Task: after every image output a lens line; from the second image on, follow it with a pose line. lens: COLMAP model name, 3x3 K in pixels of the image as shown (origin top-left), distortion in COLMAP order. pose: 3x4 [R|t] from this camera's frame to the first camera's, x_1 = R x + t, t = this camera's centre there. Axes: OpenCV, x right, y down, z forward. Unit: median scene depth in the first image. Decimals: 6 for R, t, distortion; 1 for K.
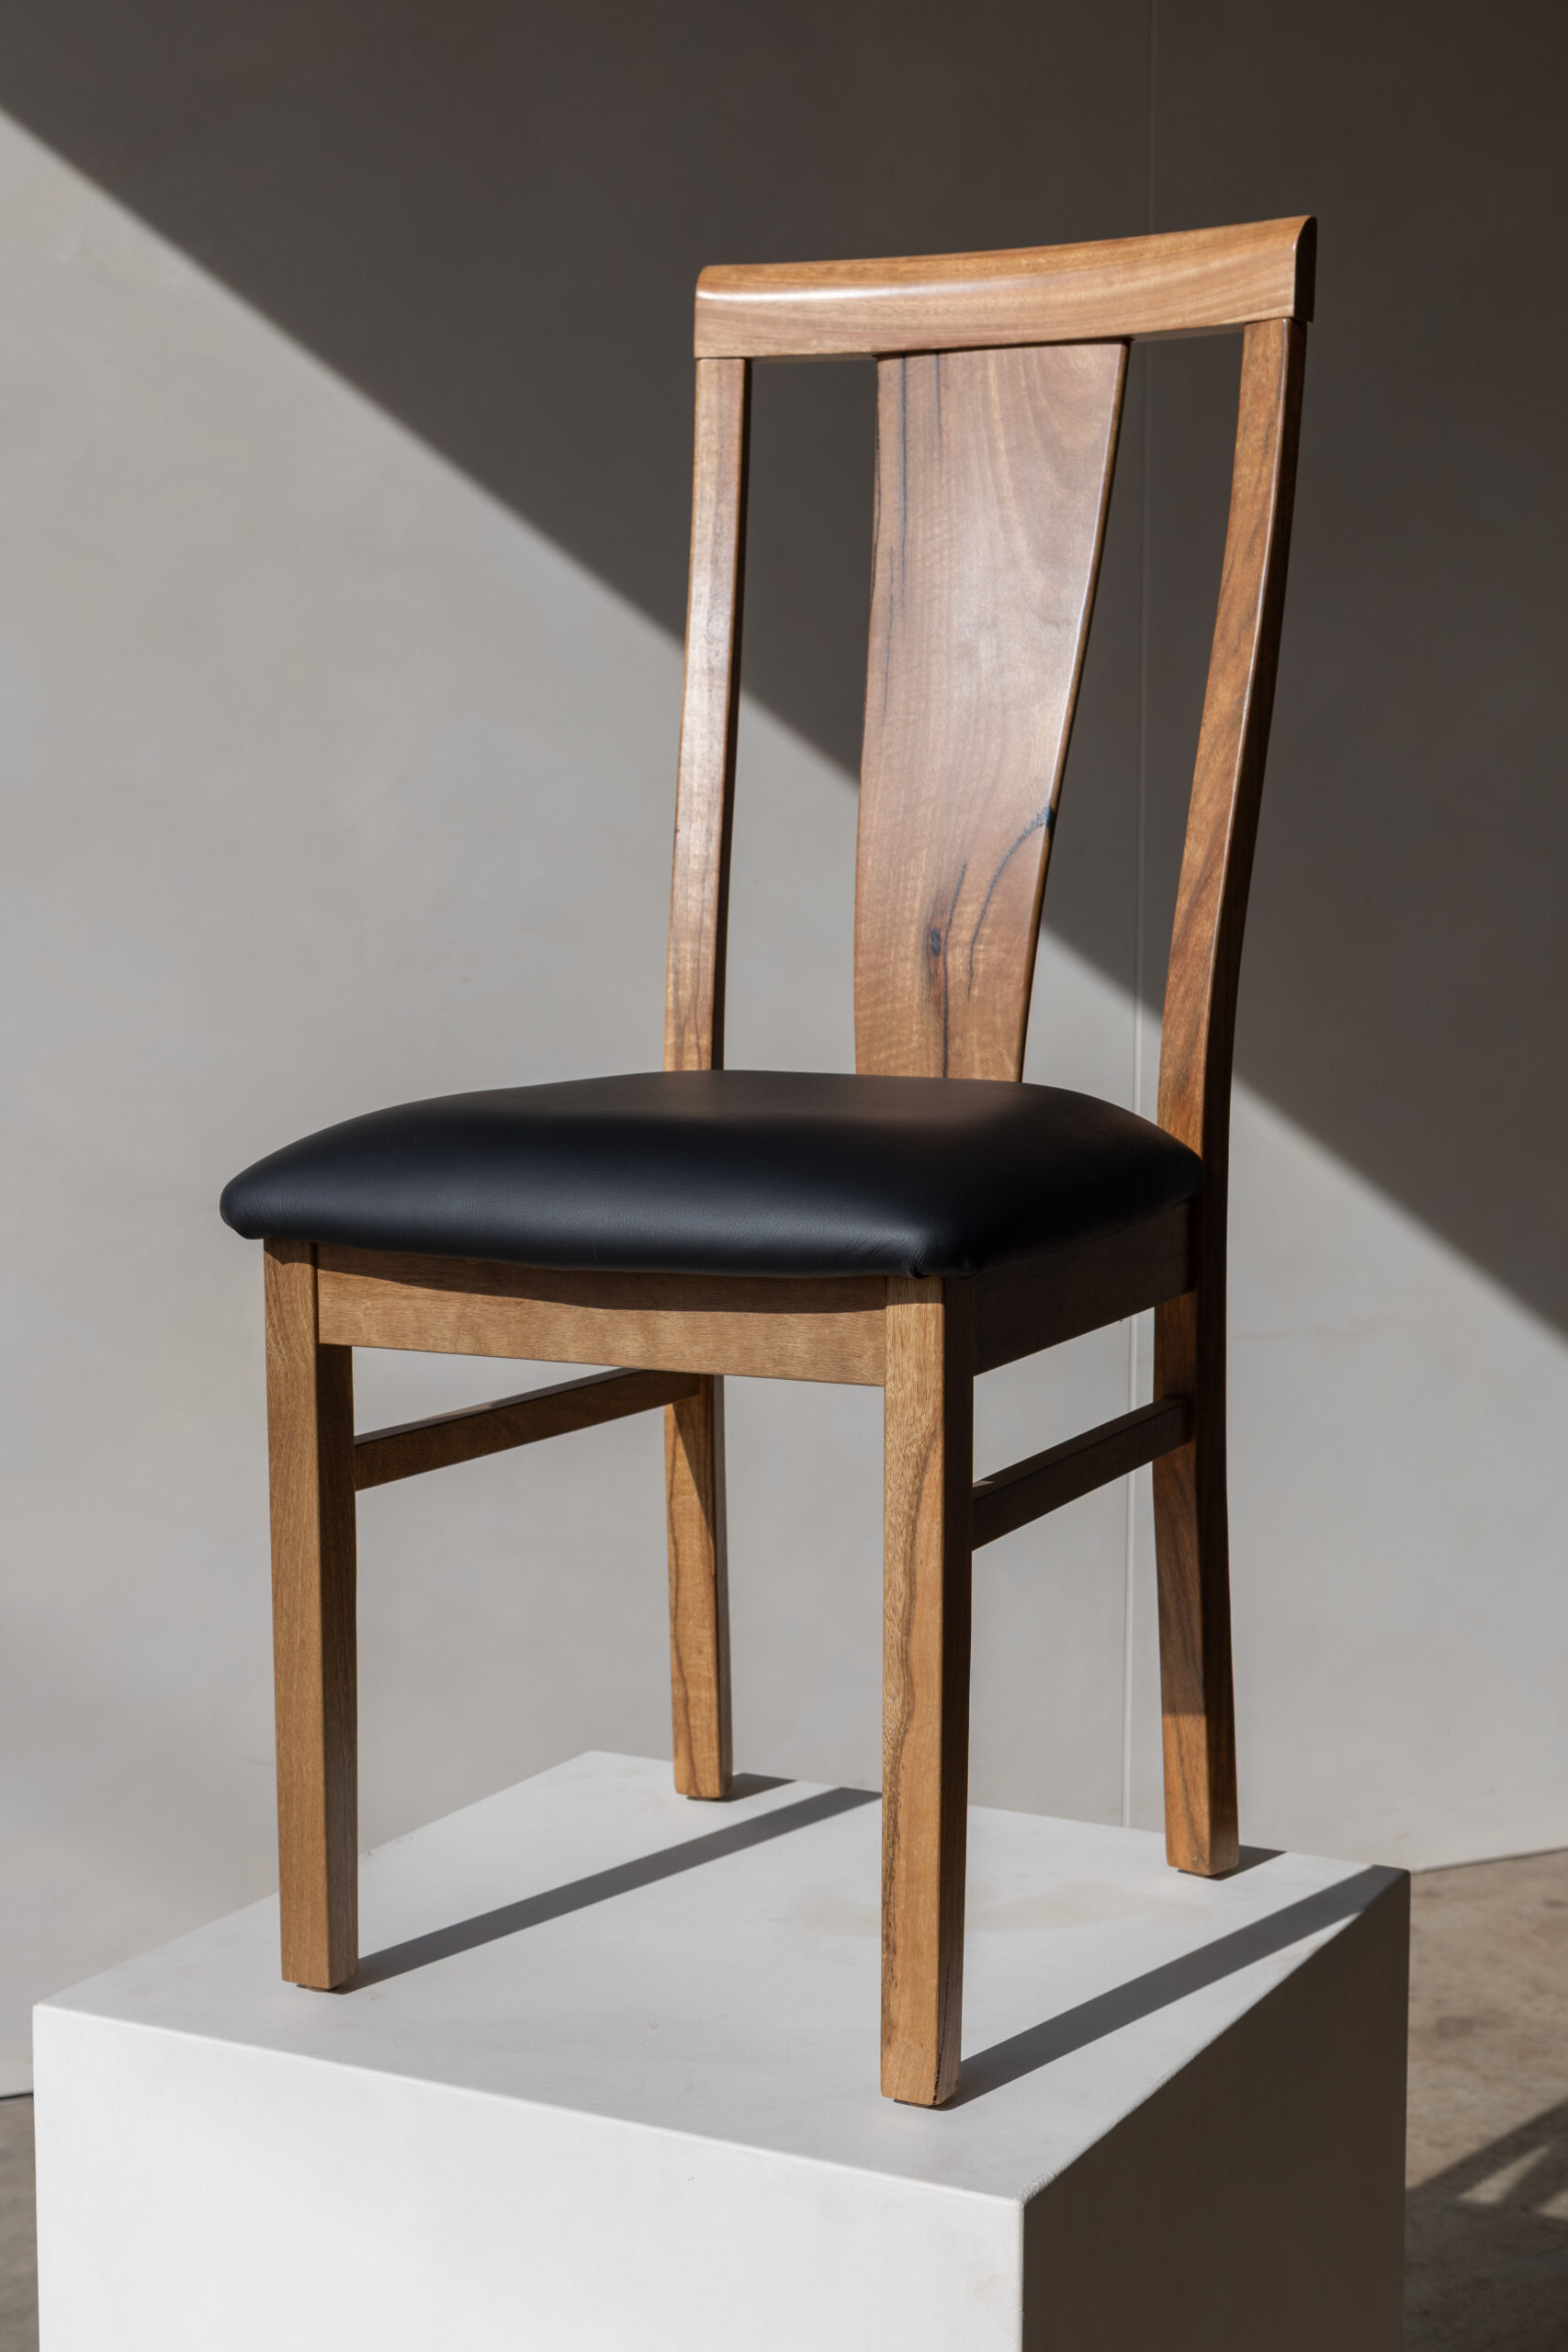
lens RADIAL K [[3464.5, 0, 784.0], [0, 3464.5, 1176.0], [0, 0, 1]] dist [0.006074, 0.028162]
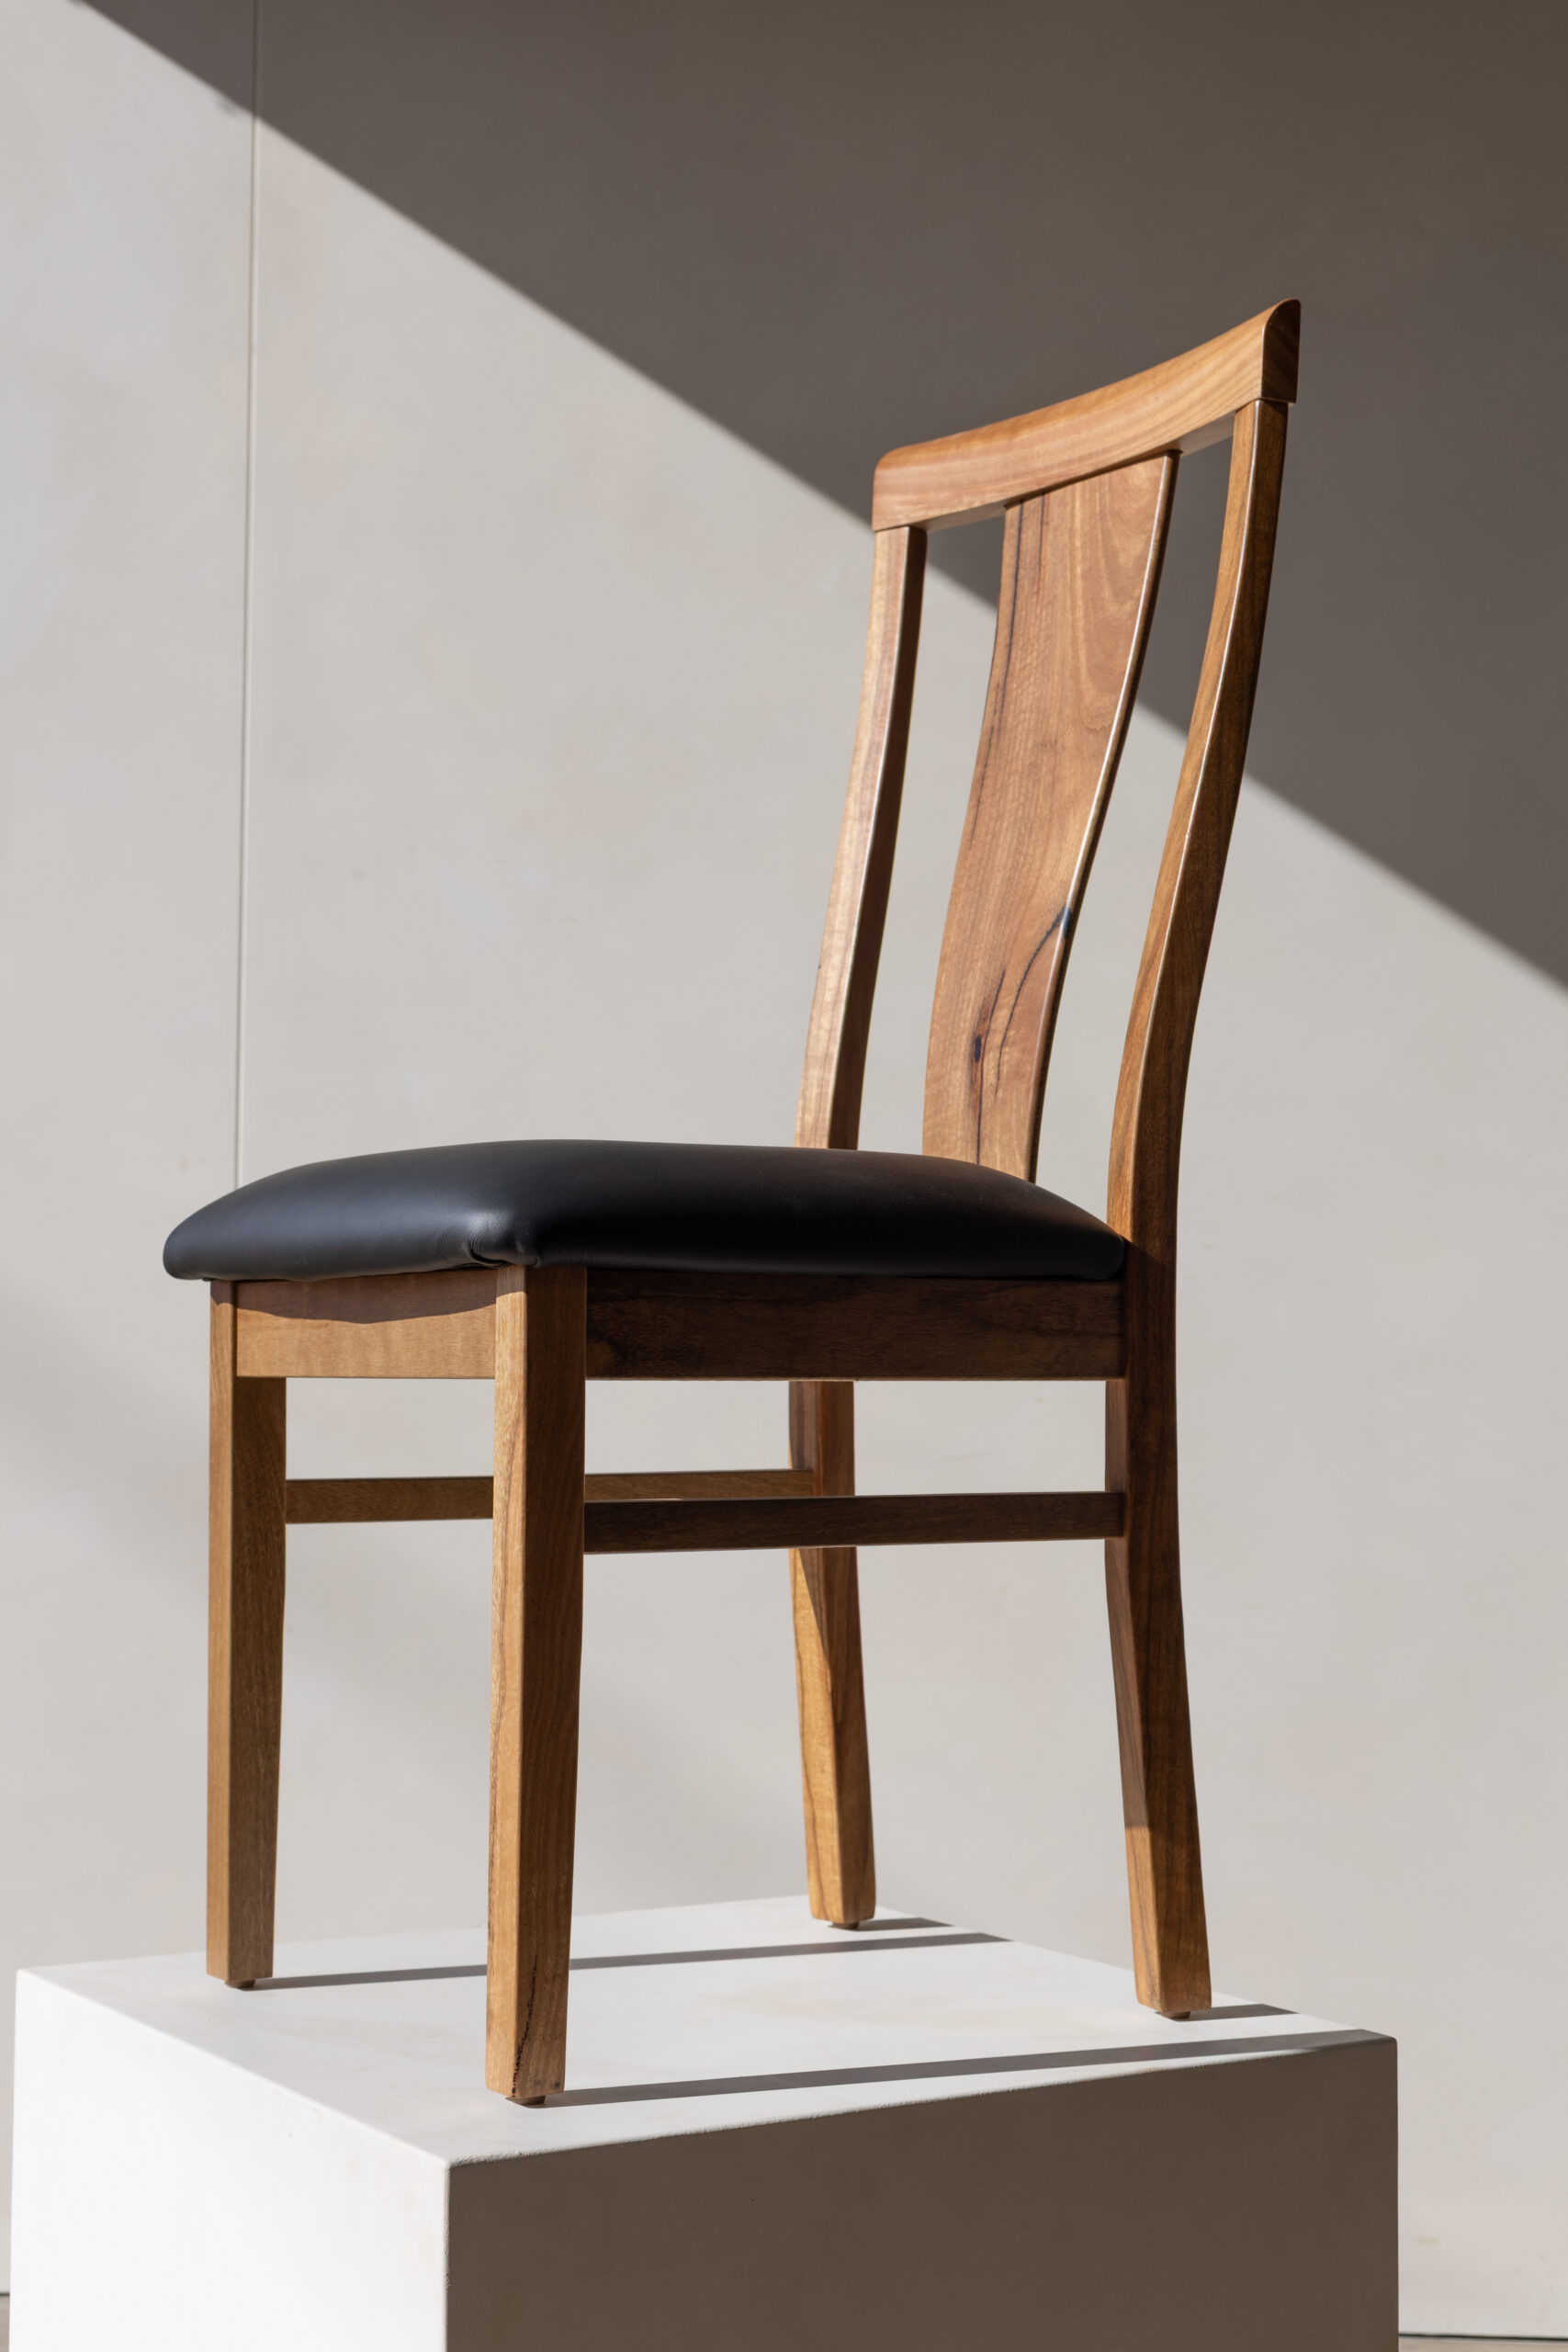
lens RADIAL K [[3464.5, 0, 784.0], [0, 3464.5, 1176.0], [0, 0, 1]] dist [0.006074, 0.028162]
pose [[0.864507, -0.021723, -0.502151, 0.502782], [-0.055093, 0.988950, -0.137630, 0.111636], [0.499592, 0.146647, 0.853758, 0.115499]]
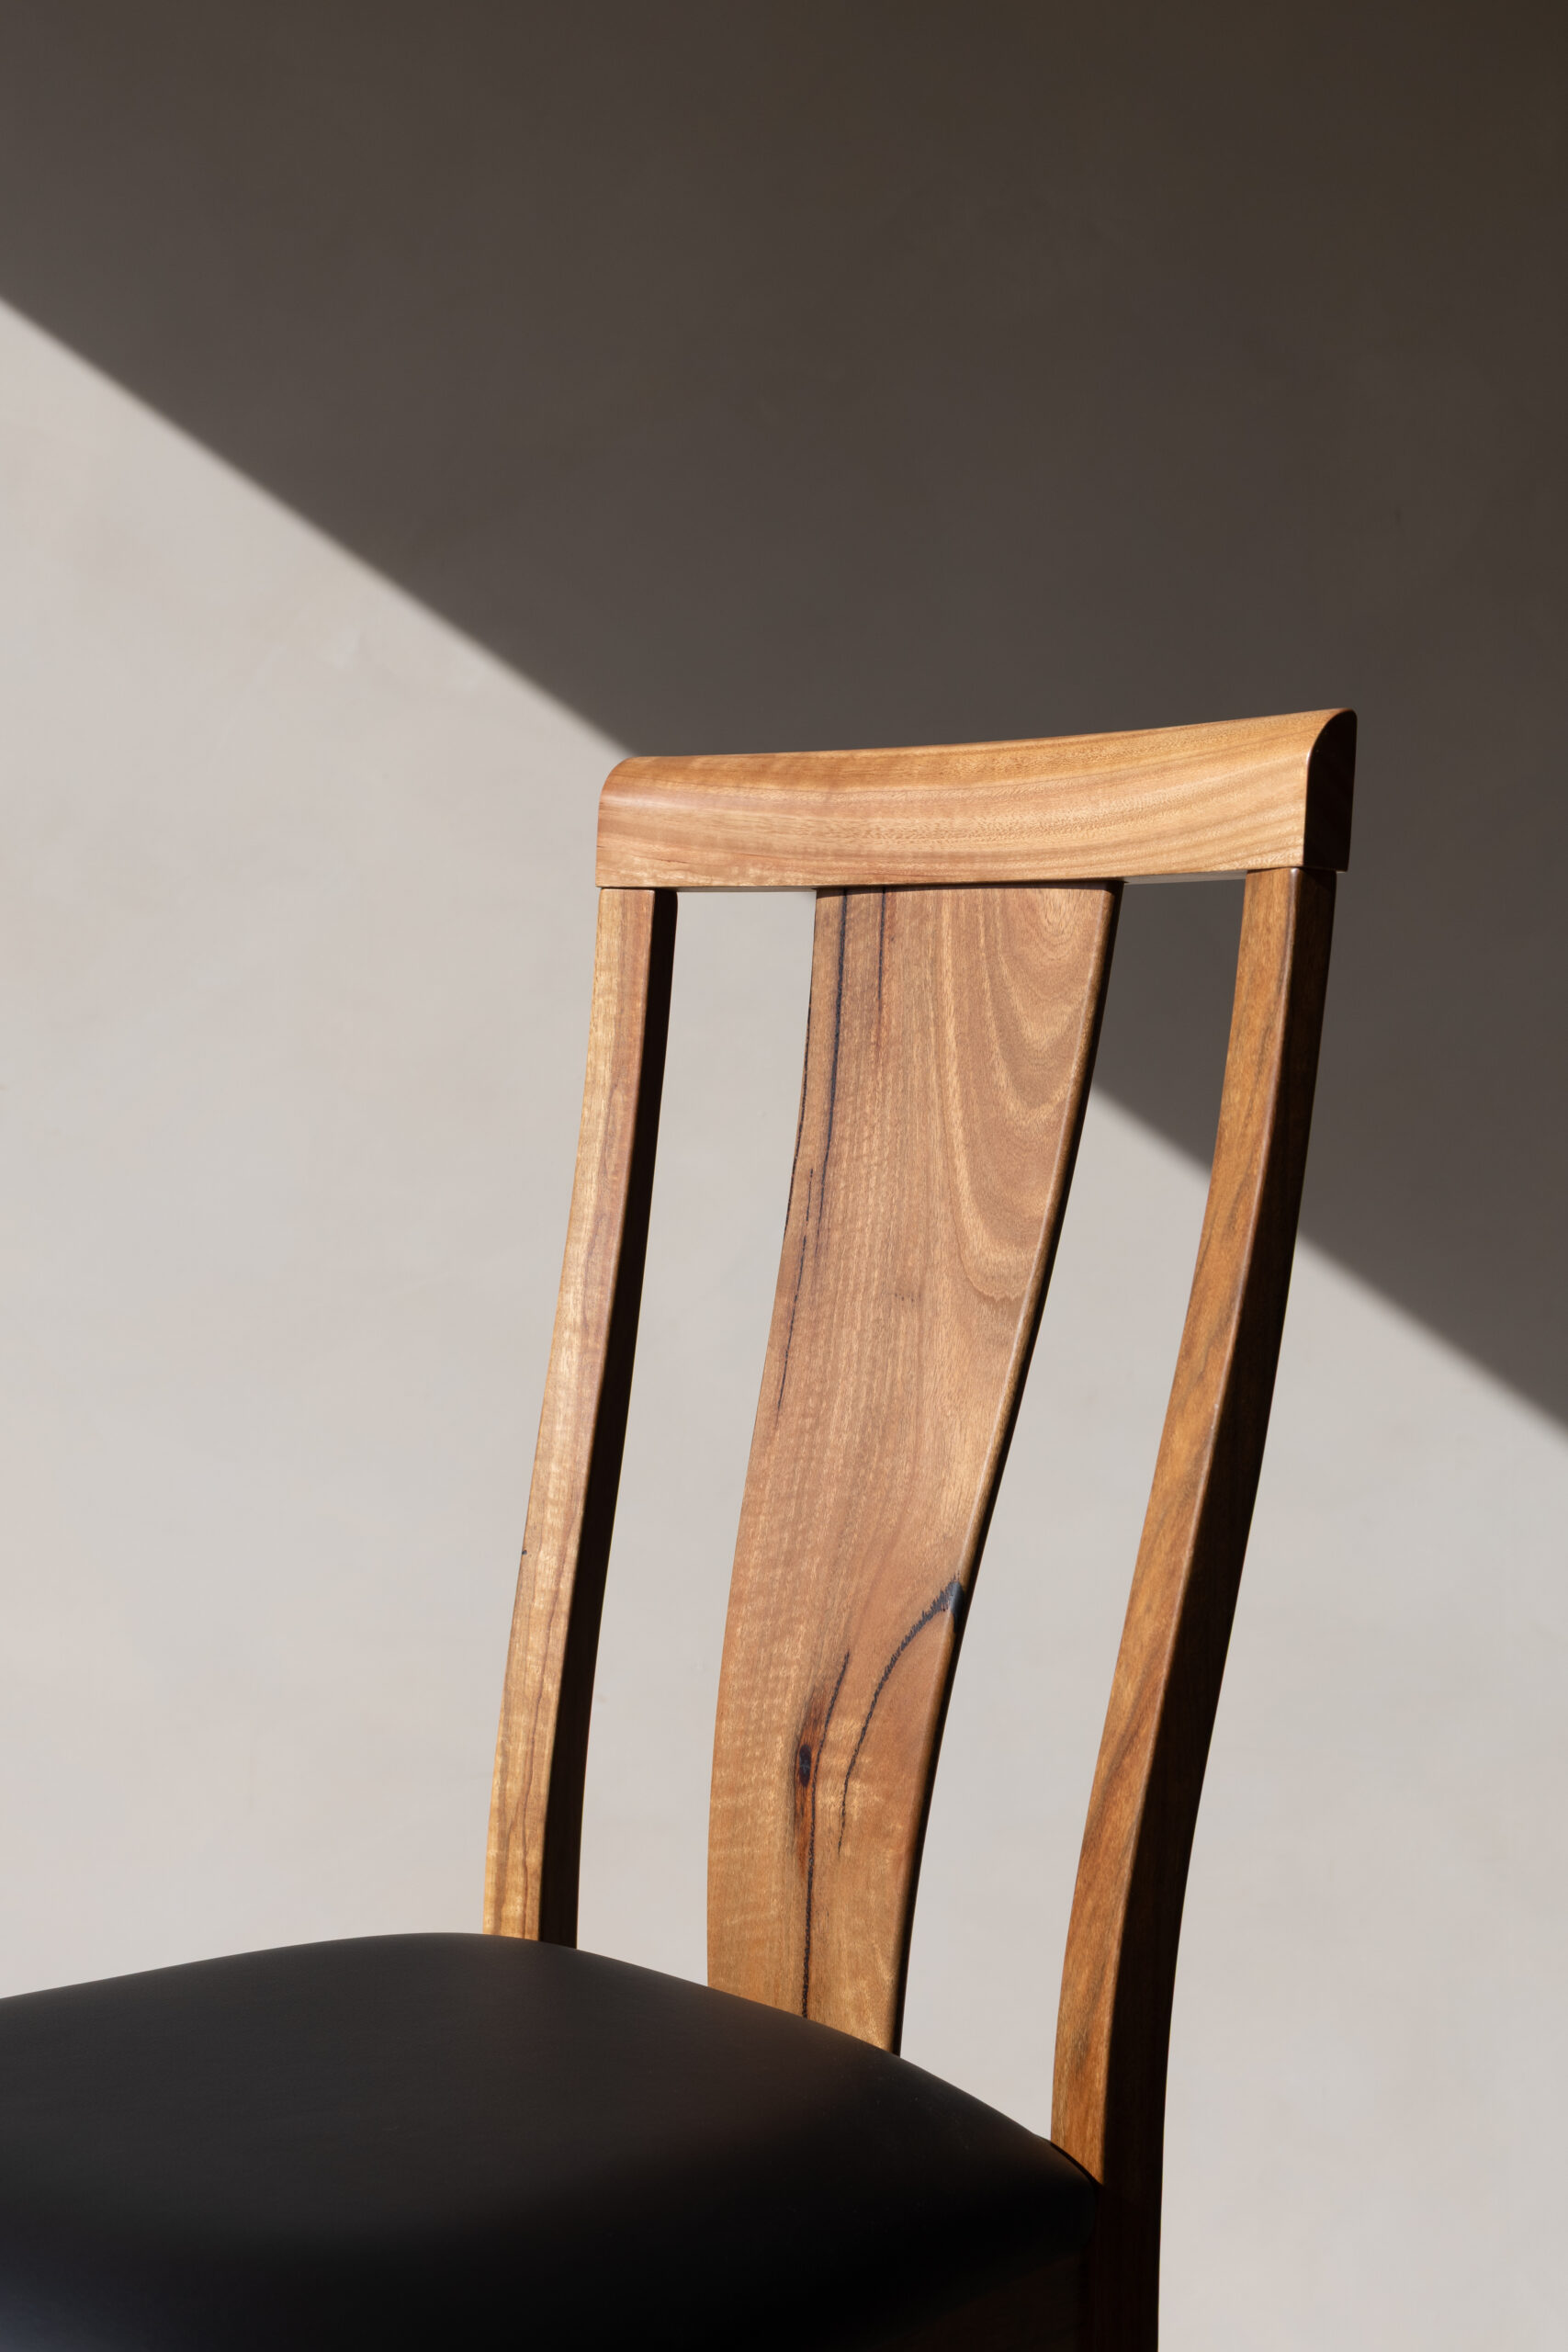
lens RADIAL K [[3464.5, 0, 784.0], [0, 3464.5, 1176.0], [0, 0, 1]] dist [0.006074, 0.028162]
pose [[0.951121, 0.026174, -0.307707, 0.245833], [-0.045568, 0.997390, -0.056012, -0.144550], [0.305437, 0.067296, 0.949831, 0.349682]]
